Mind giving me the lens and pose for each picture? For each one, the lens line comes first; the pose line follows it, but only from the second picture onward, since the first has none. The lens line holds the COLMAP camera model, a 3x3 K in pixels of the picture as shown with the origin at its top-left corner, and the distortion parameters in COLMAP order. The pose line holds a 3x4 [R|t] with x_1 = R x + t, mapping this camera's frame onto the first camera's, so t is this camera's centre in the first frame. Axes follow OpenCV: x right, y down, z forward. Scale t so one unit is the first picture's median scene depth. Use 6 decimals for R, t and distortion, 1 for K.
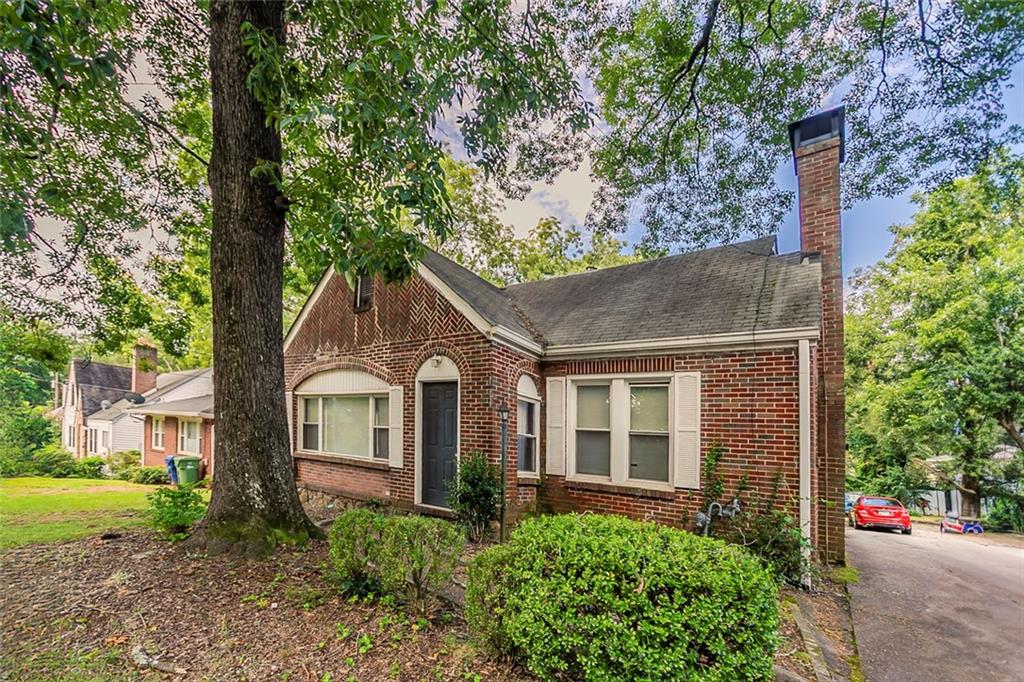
lens RADIAL K [[502.9, 0, 489.8], [0, 502.9, 394.7], [0, 0, 1]] dist [-0.071833, 0.053224]
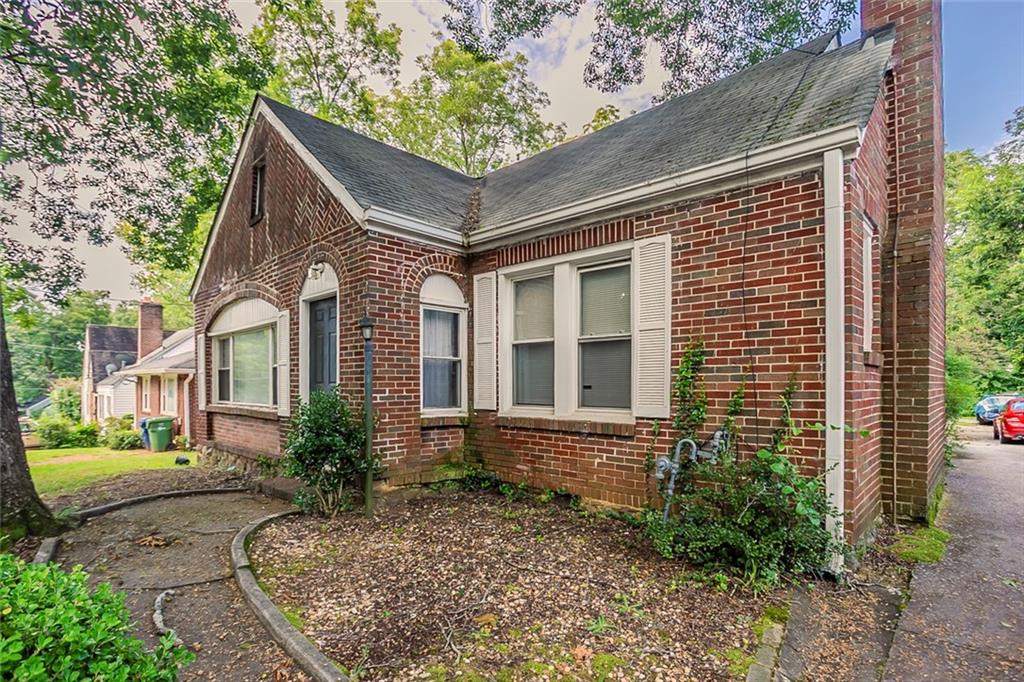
lens RADIAL K [[517.3, 0, 511.0], [0, 517.3, 373.8], [0, 0, 1]] dist [-0.063959, 0.036650]
pose [[0.982879, -0.088731, -0.161477, 0.299123], [0.103755, 0.990781, 0.087104, 0.050215], [0.152260, -0.102366, 0.983025, 0.294993]]
